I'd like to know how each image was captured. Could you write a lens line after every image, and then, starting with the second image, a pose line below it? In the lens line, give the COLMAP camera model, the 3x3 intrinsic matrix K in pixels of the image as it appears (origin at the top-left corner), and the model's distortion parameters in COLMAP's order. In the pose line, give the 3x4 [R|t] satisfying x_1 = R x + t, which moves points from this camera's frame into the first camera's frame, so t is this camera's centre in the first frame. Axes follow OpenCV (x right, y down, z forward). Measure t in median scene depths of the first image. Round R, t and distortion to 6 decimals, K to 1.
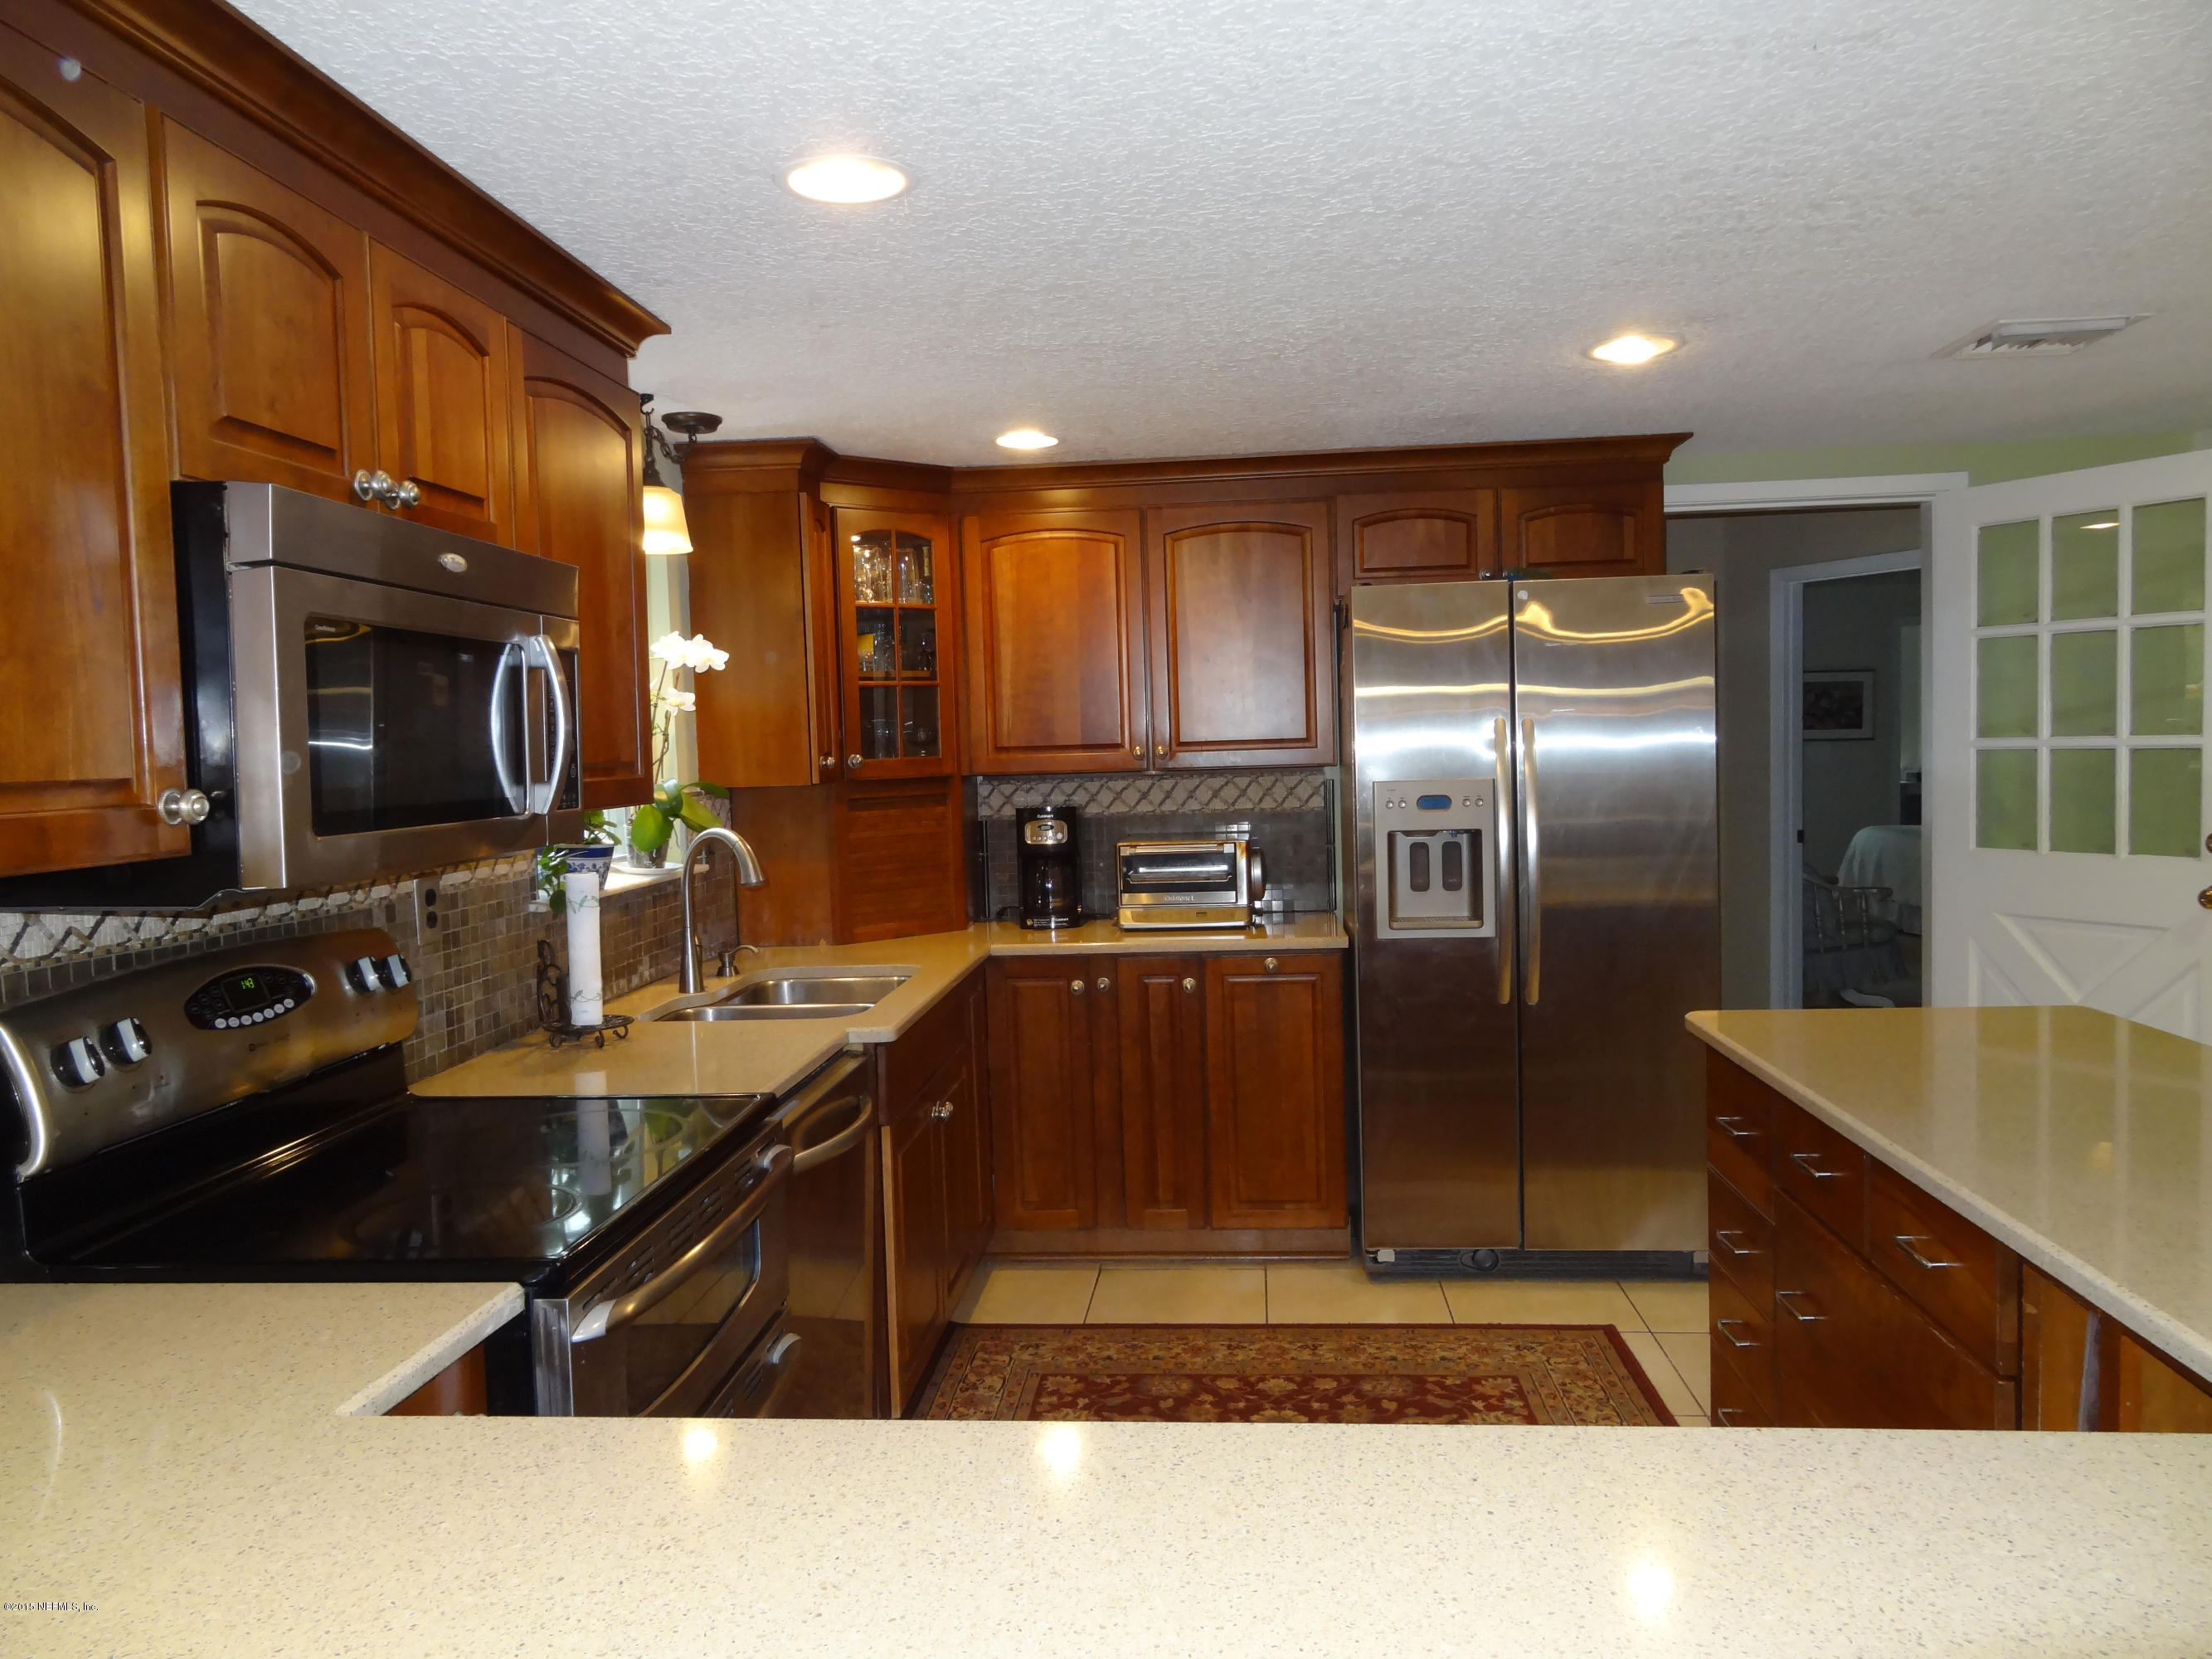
lens RADIAL K [[1556.0, 0, 1106.0], [0, 1556.0, 829.5], [0, 0, 1]] dist [0.004714, 0.002158]
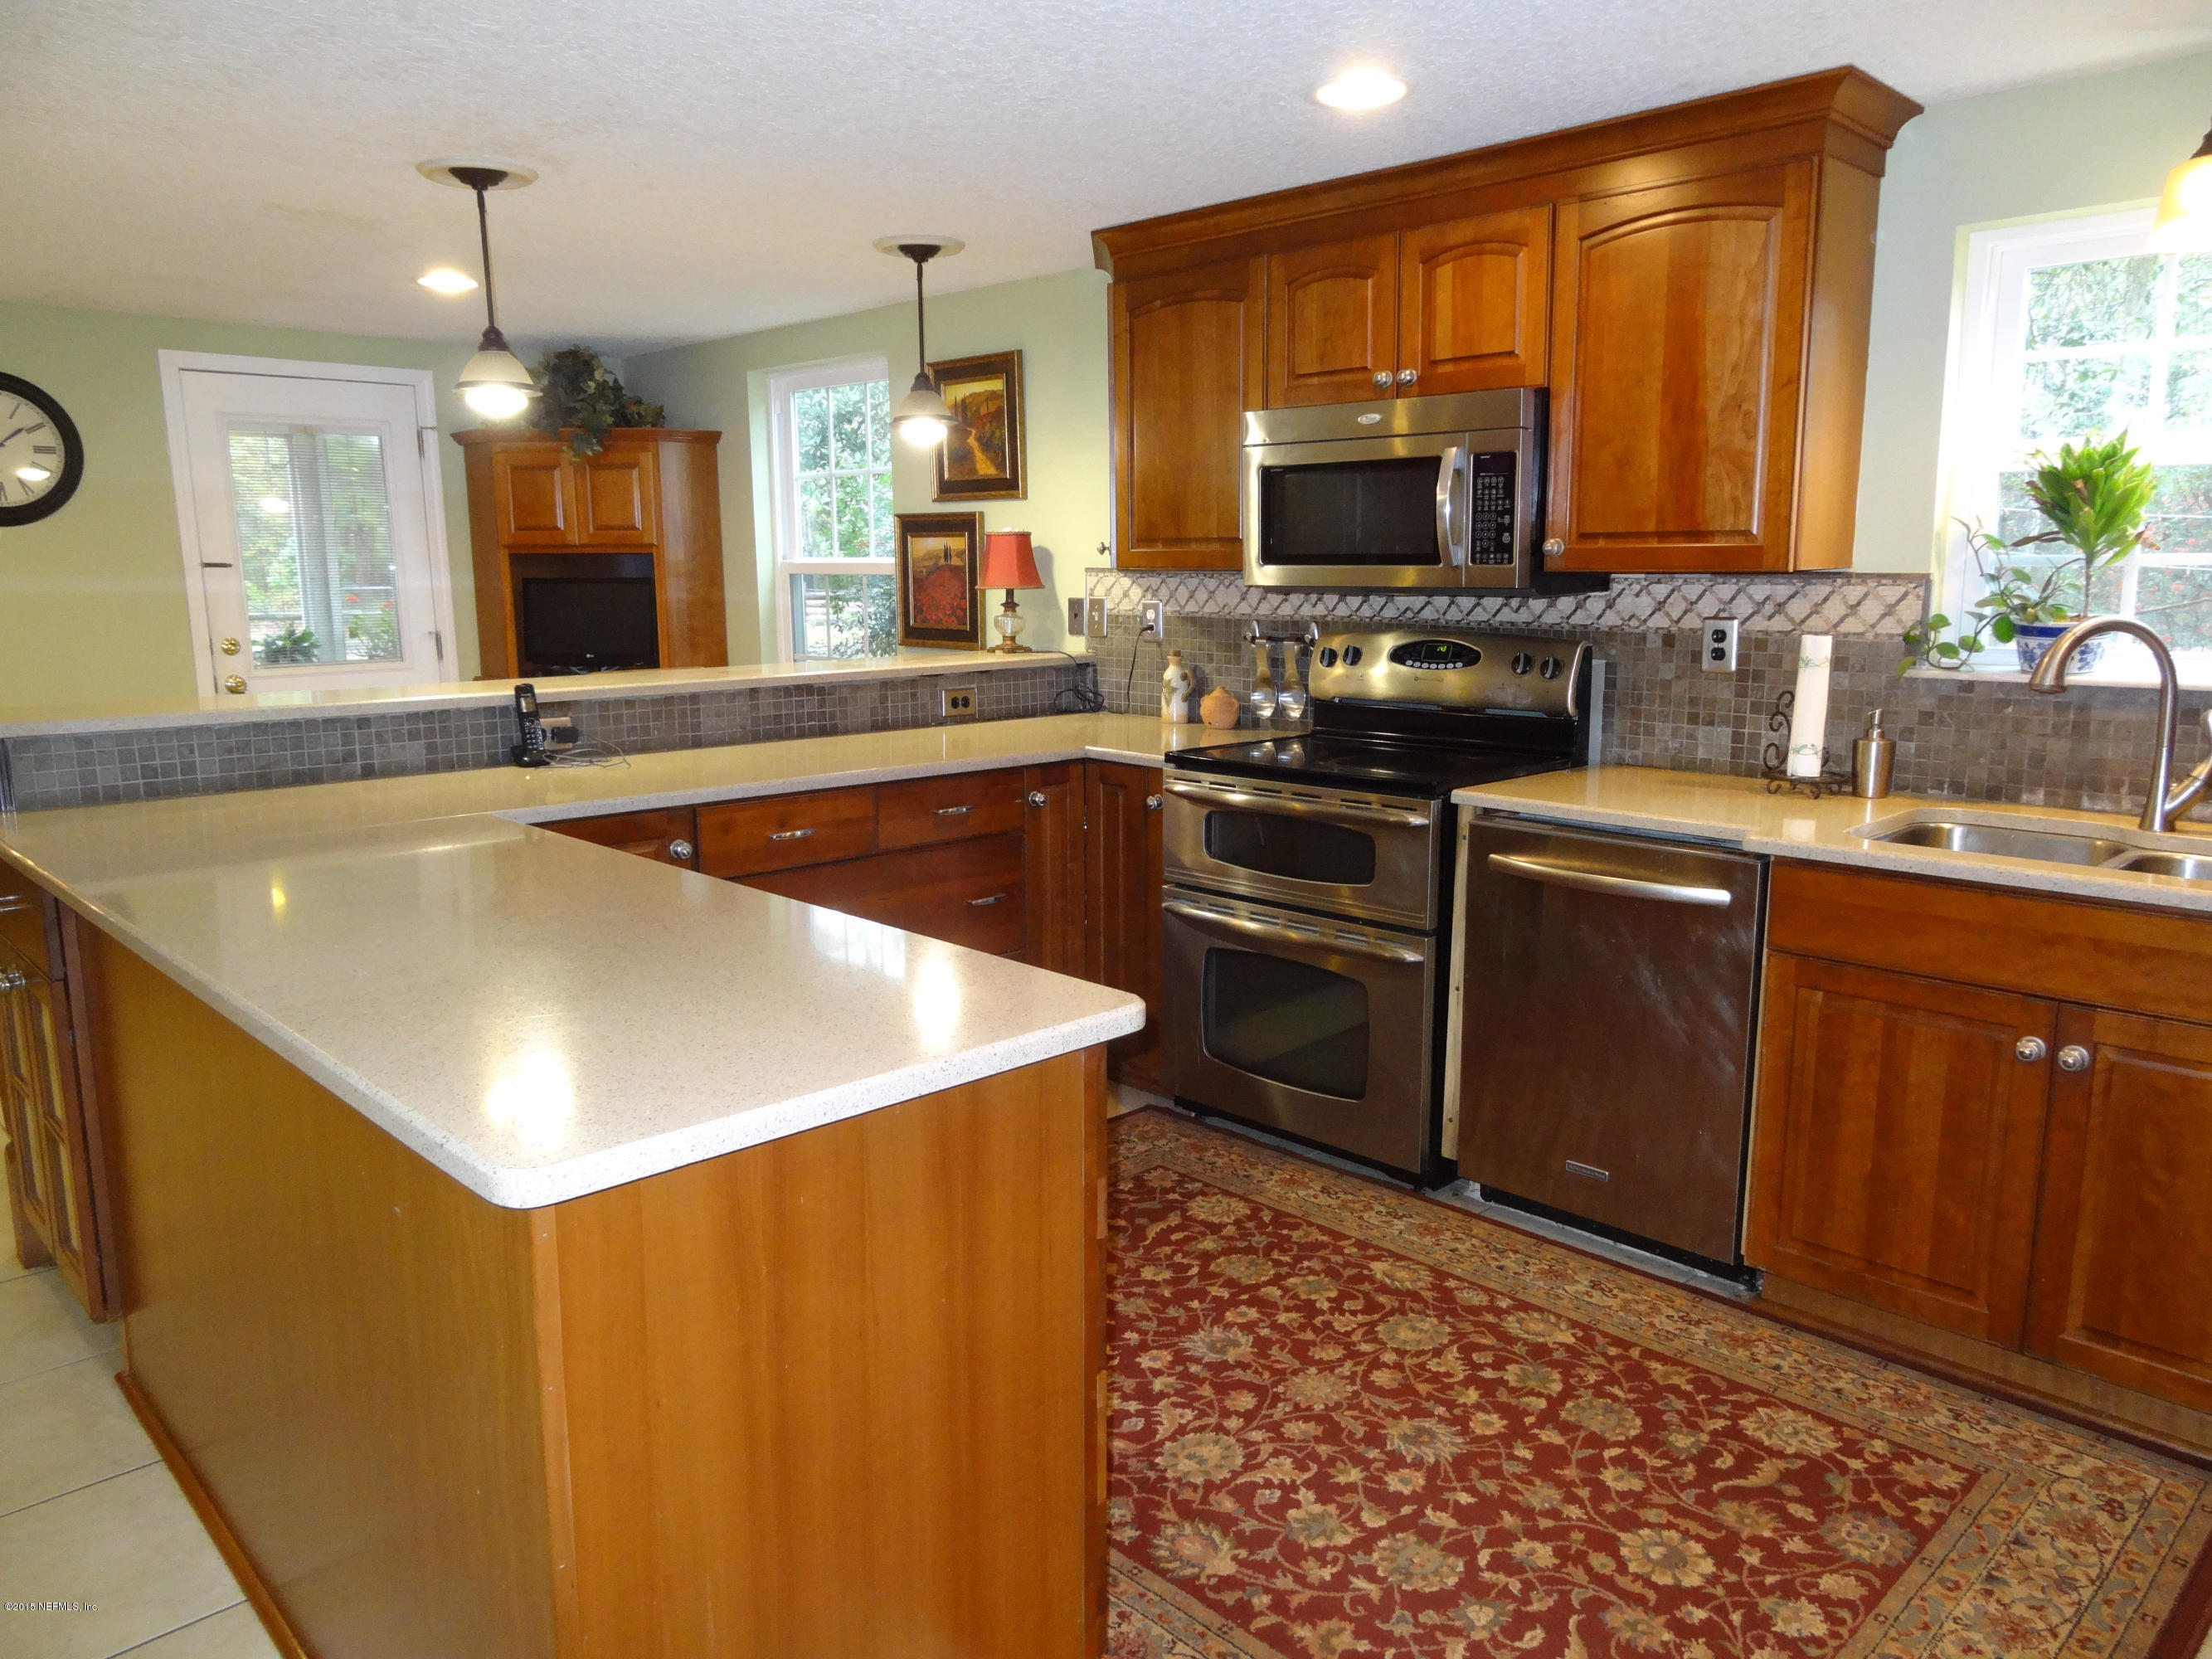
lens RADIAL K [[1556.0, 0, 1106.0], [0, 1556.0, 829.5], [0, 0, 1]] dist [0.004714, 0.002158]
pose [[-0.644260, 0.181007, -0.743078, 0.824208], [-0.011476, 0.969193, 0.246036, -0.106021], [0.764720, 0.167039, -0.622335, 1.358515]]
